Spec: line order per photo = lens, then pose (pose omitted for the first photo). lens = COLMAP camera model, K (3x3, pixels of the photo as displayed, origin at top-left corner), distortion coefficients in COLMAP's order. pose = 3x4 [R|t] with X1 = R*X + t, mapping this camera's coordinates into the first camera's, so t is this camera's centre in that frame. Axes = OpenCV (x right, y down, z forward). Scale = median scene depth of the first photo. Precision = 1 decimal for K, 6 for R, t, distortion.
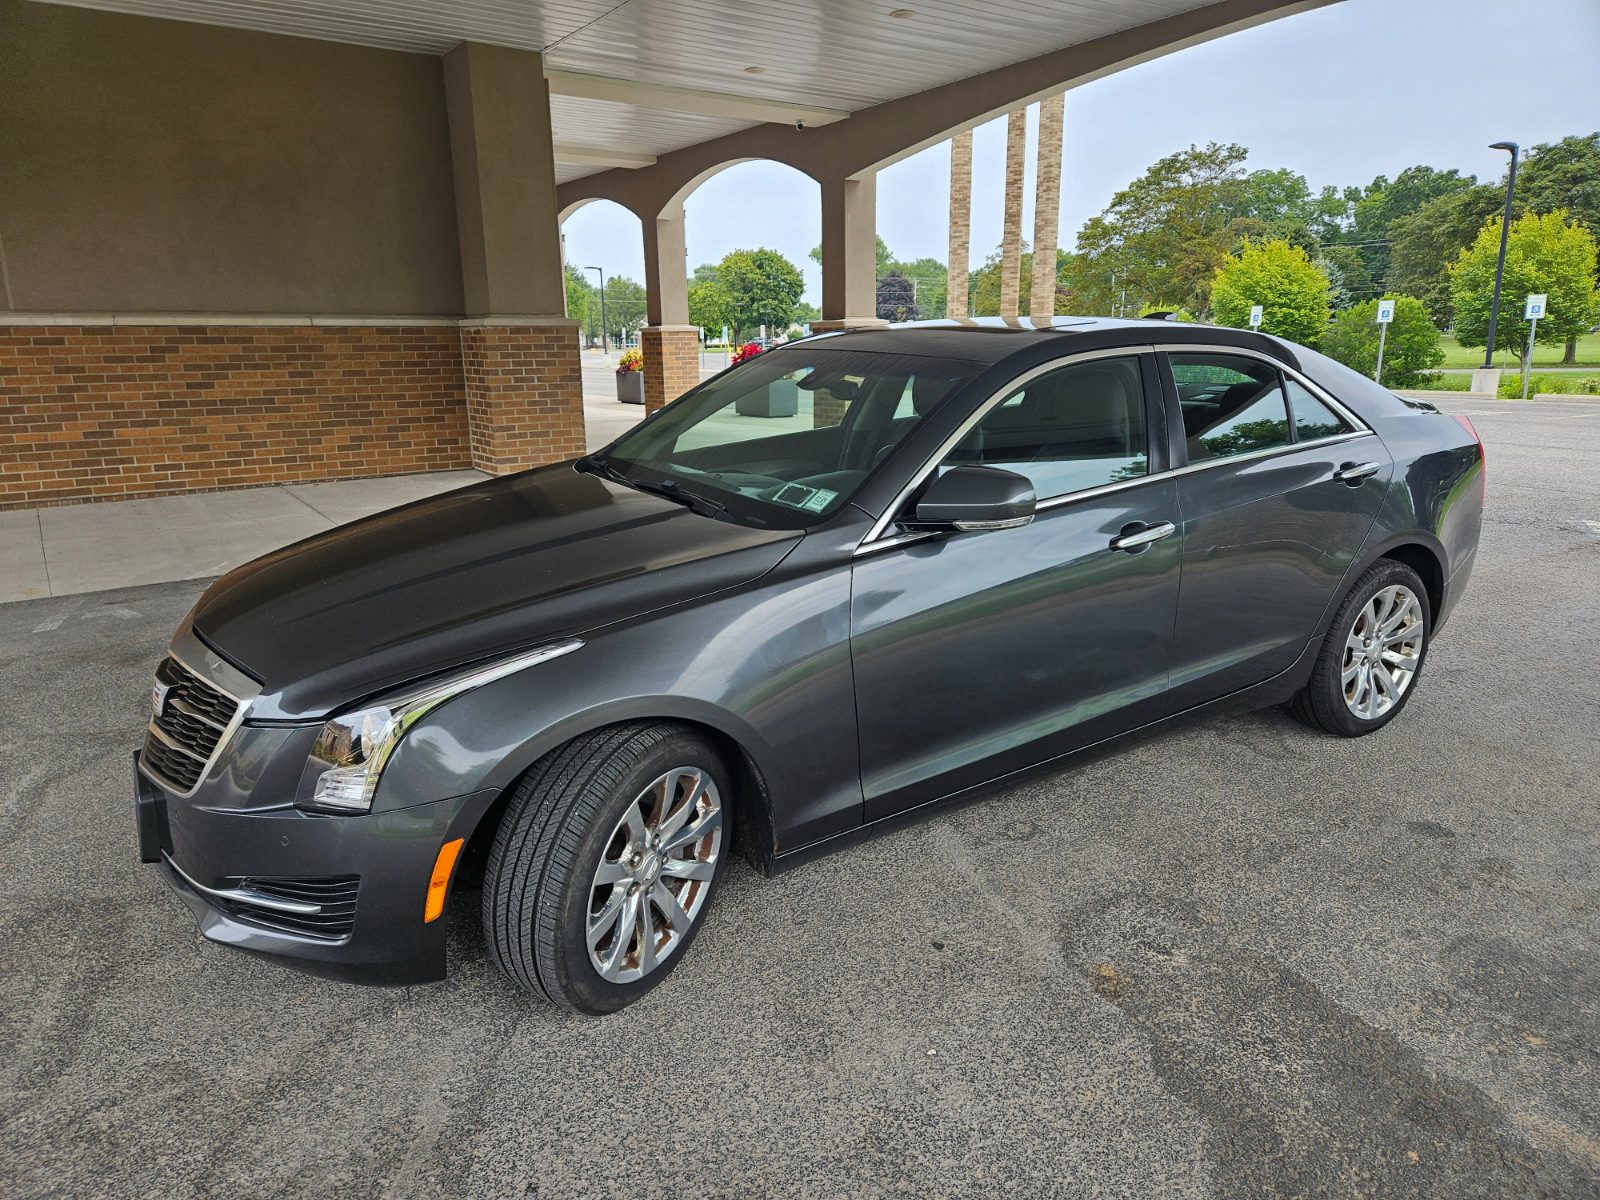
lens RADIAL K [[1076.5, 0, 798.7], [0, 1076.5, 590.3], [0, 0, 1]] dist [0.052906, -0.045277]
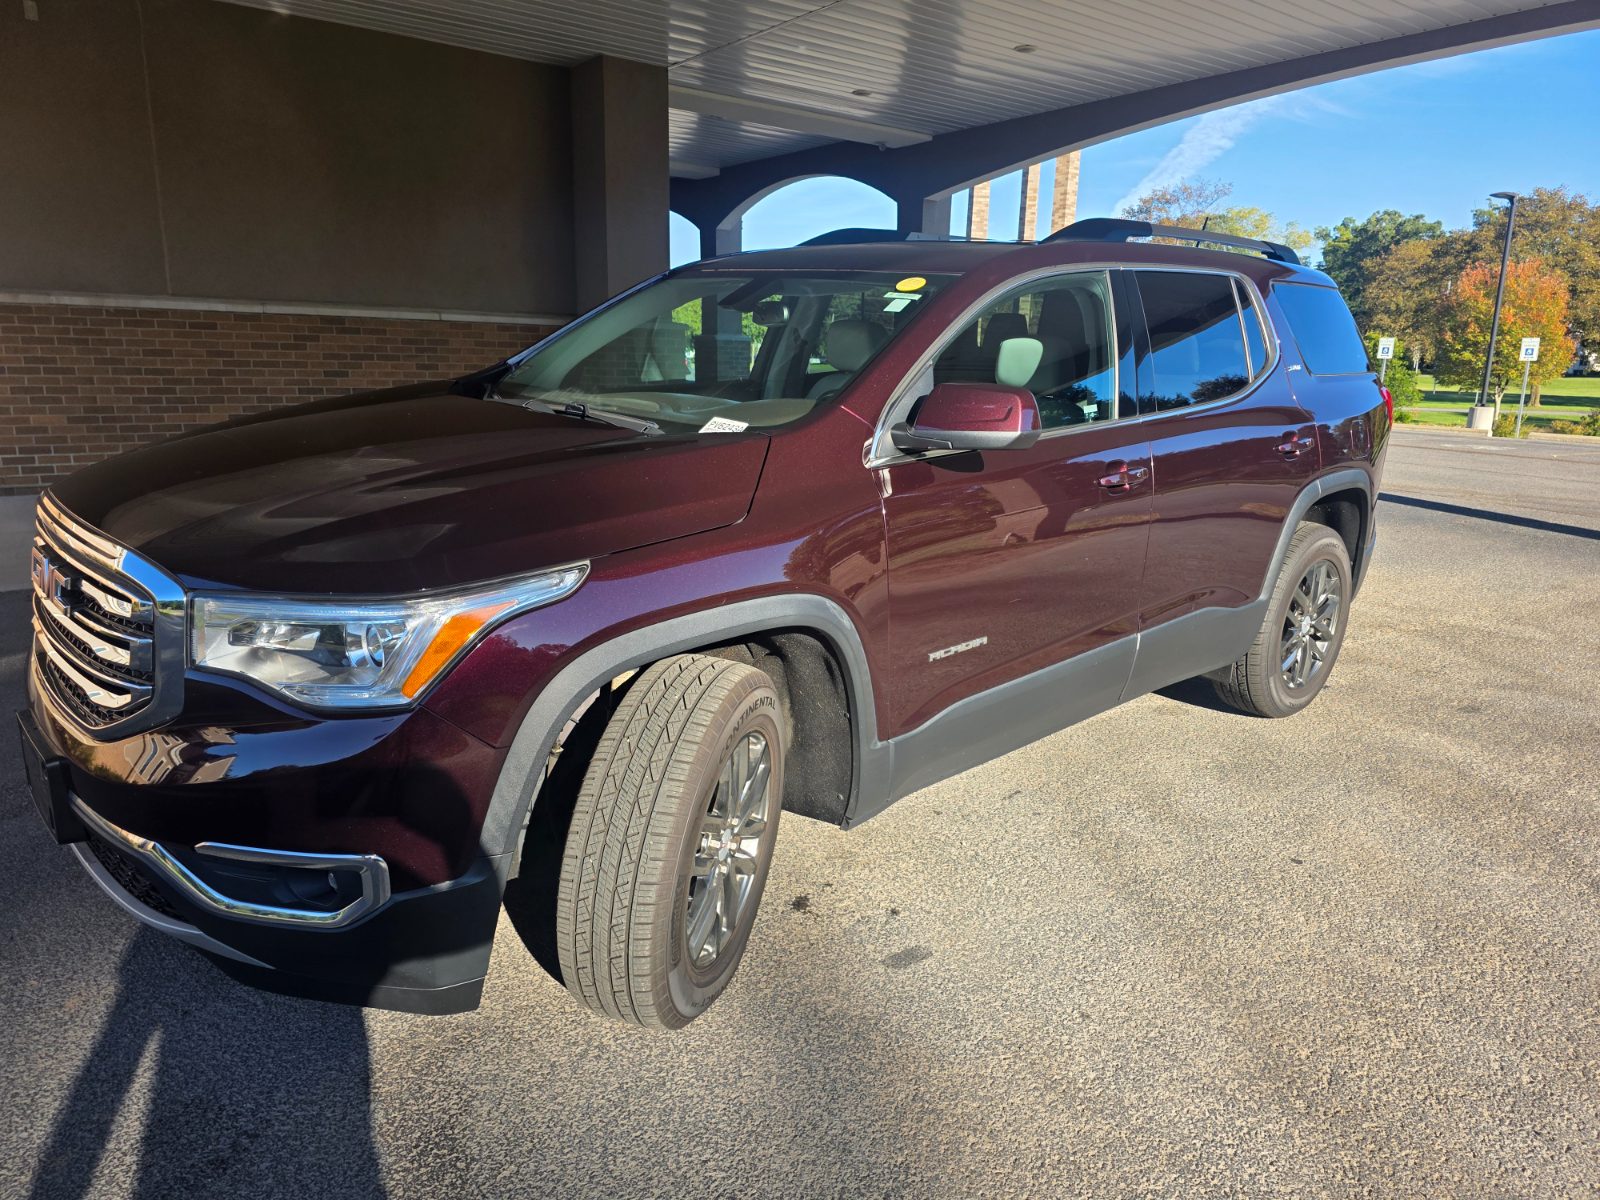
lens RADIAL K [[1076.5, 0, 799.5], [0, 1076.5, 606.3], [0, 0, 1]] dist [0.052906, -0.045277]
pose [[0.998862, 0.028808, 0.038016, -0.135242], [-0.028813, 0.999585, -0.000431, 0.019627], [-0.038012, -0.000665, 0.999277, -0.047625]]
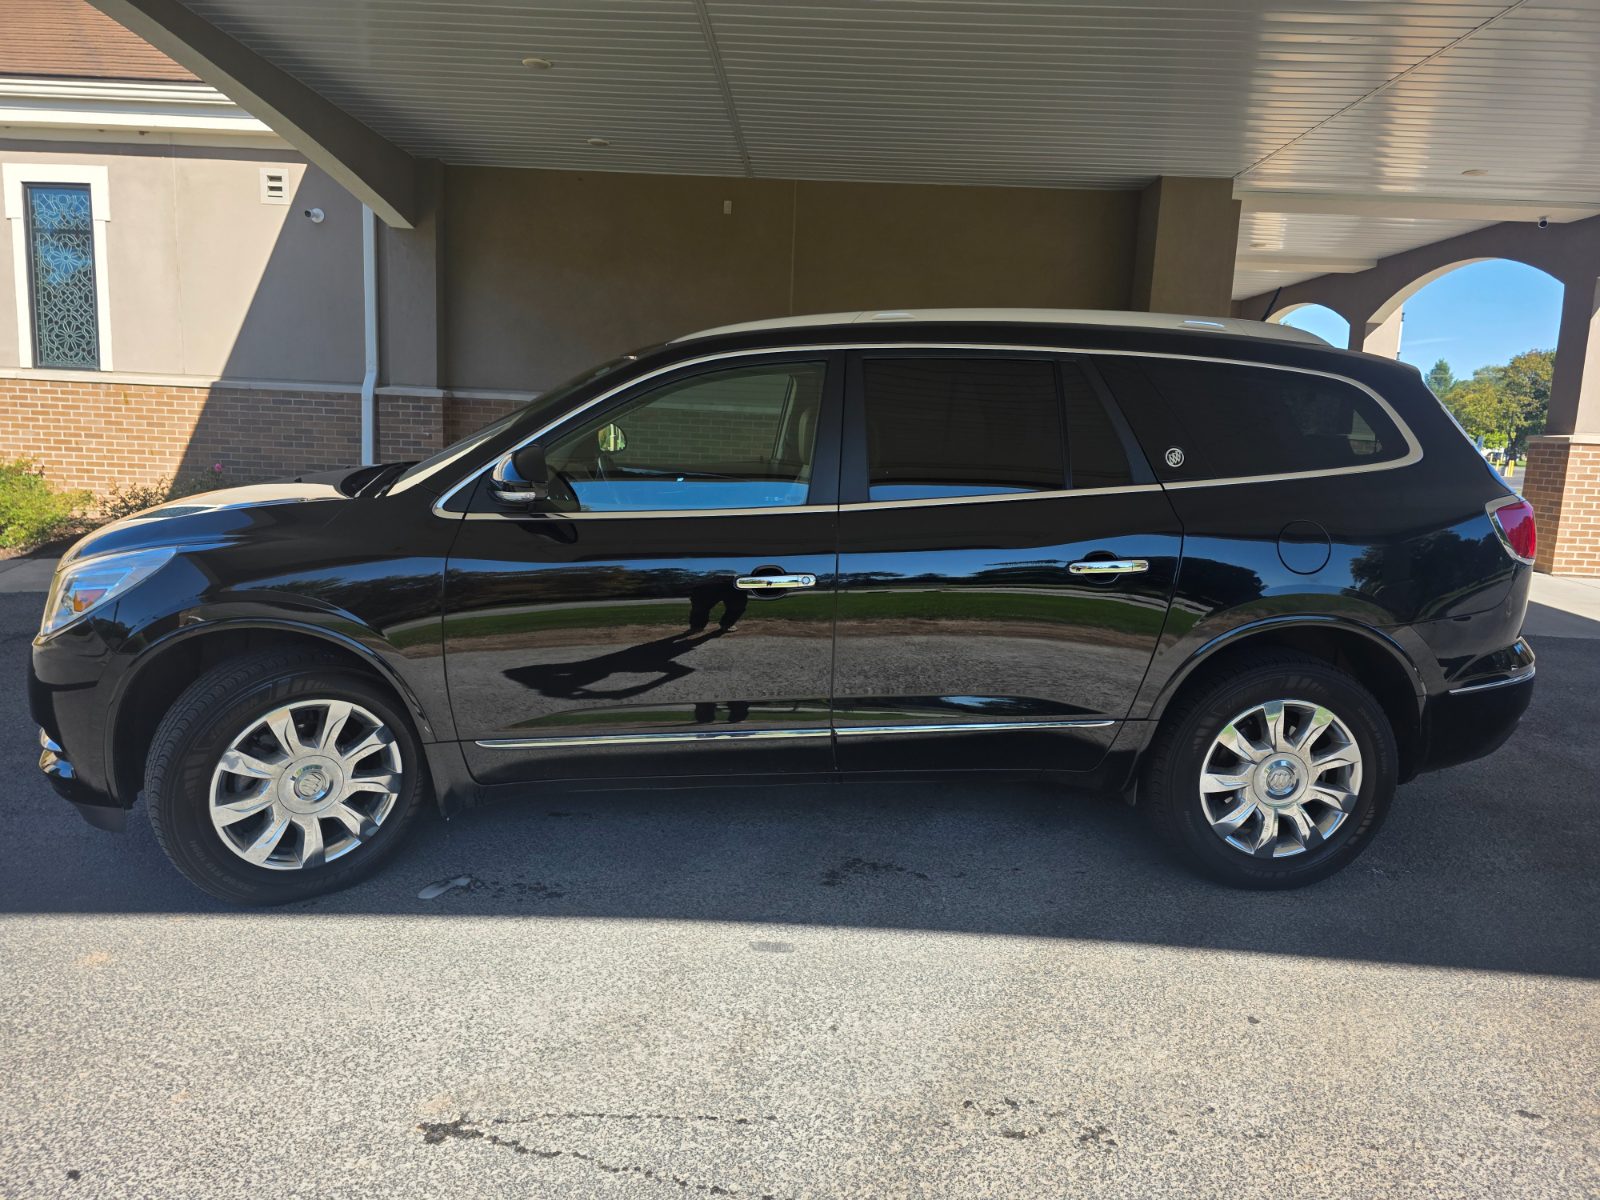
lens RADIAL K [[1076.5, 0, 795.4], [0, 1076.5, 595.0], [0, 0, 1]] dist [0.052906, -0.045277]
pose [[0.799272, 0.138435, -0.584808, 0.099248], [-0.184773, 0.982579, -0.019939, 0.005612], [0.571860, 0.123993, 0.810926, -0.054579]]
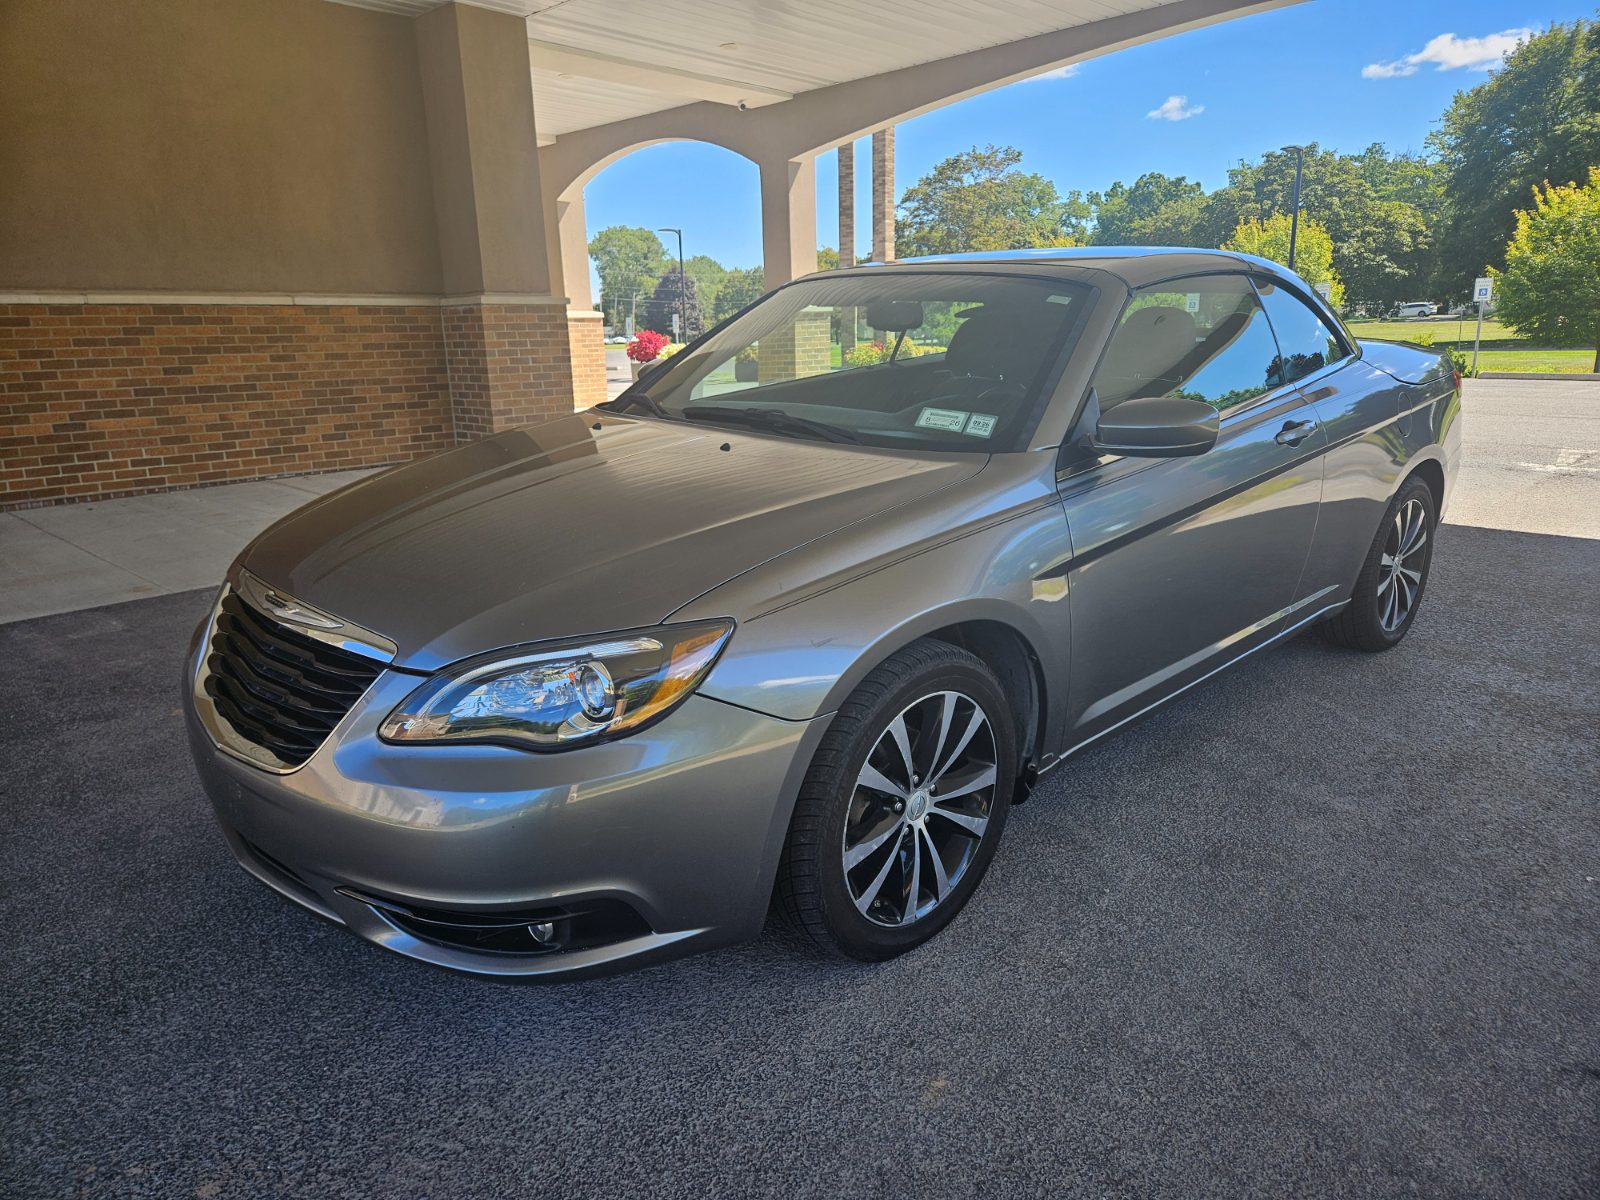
lens RADIAL K [[1076.5, 0, 791.8], [0, 1076.5, 600.7], [0, 0, 1]] dist [0.052906, -0.045277]
pose [[0.979348, -0.061027, 0.192752, -0.224191], [0.059343, 0.998132, 0.014505, 0.018842], [-0.193277, -0.002767, 0.981140, 0.011586]]
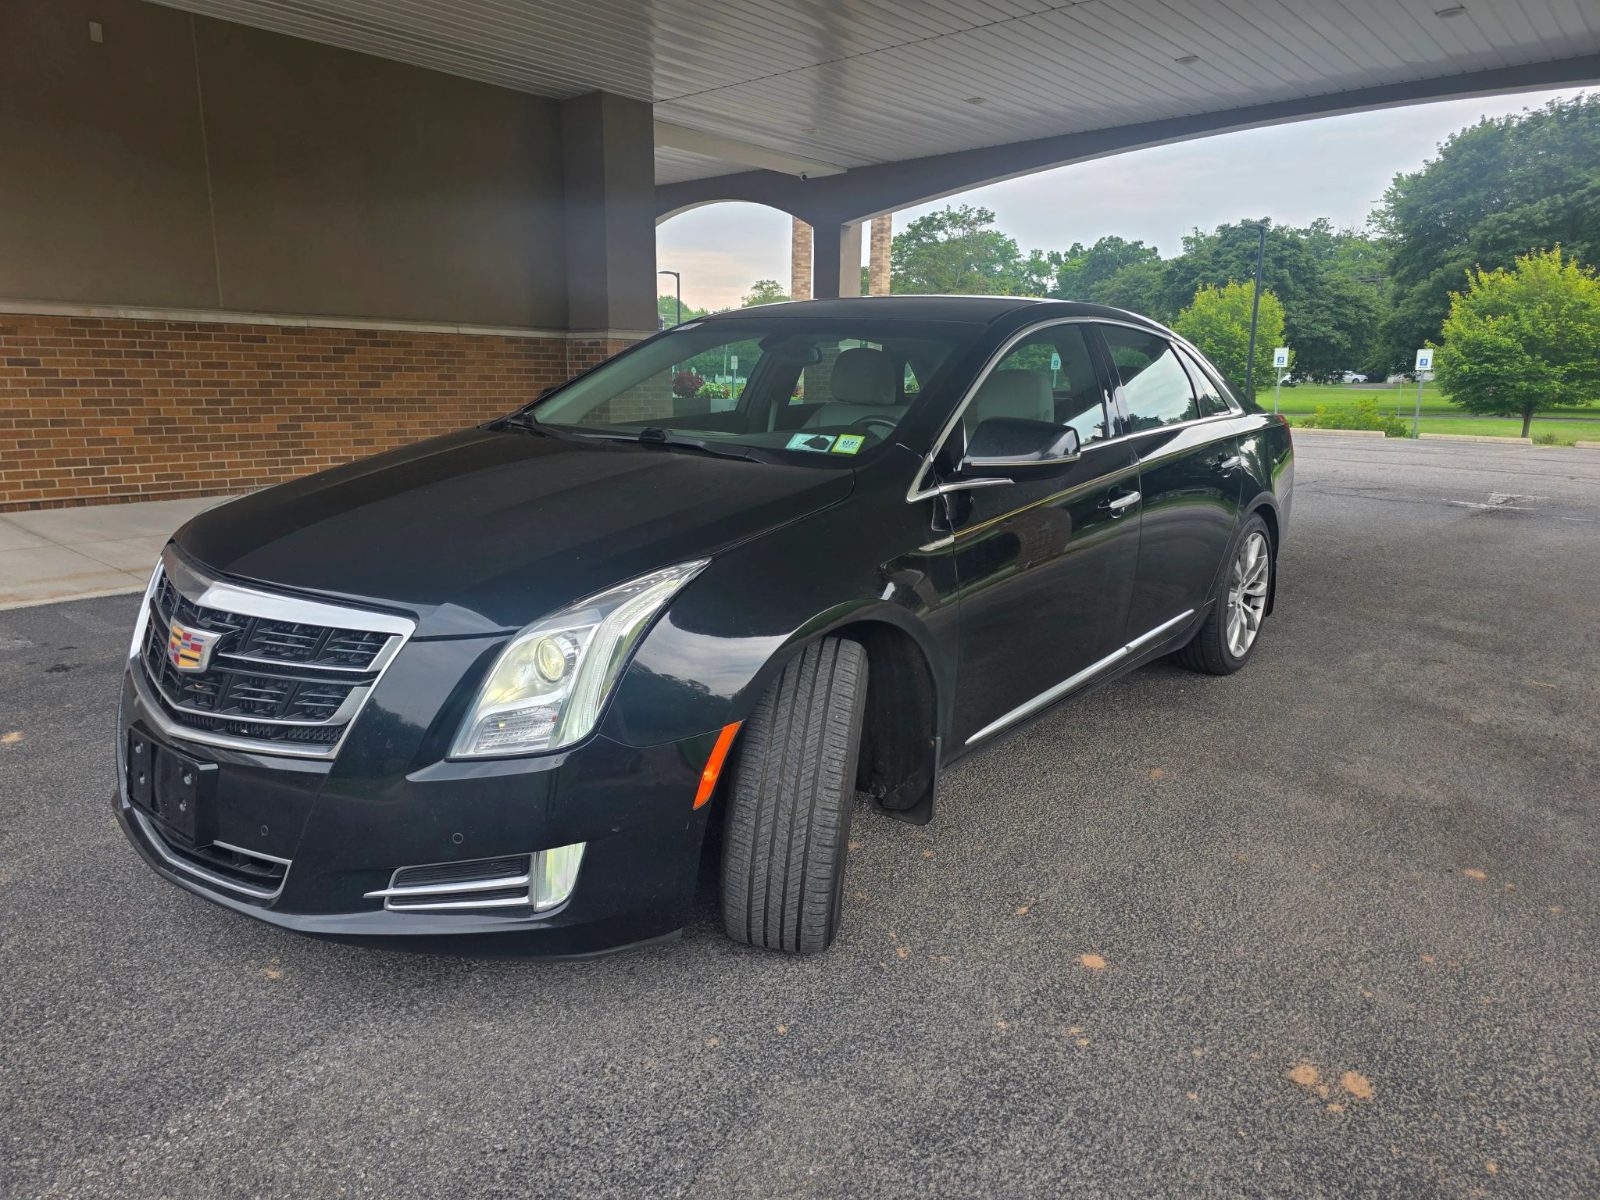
lens RADIAL K [[1076.5, 0, 783.5], [0, 1076.5, 604.0], [0, 0, 1]] dist [0.052906, -0.045277]
pose [[0.972593, -0.025776, 0.231082, -0.383199], [0.030914, 0.999348, -0.018645, 0.061089], [-0.230451, 0.025277, 0.972756, -0.138191]]
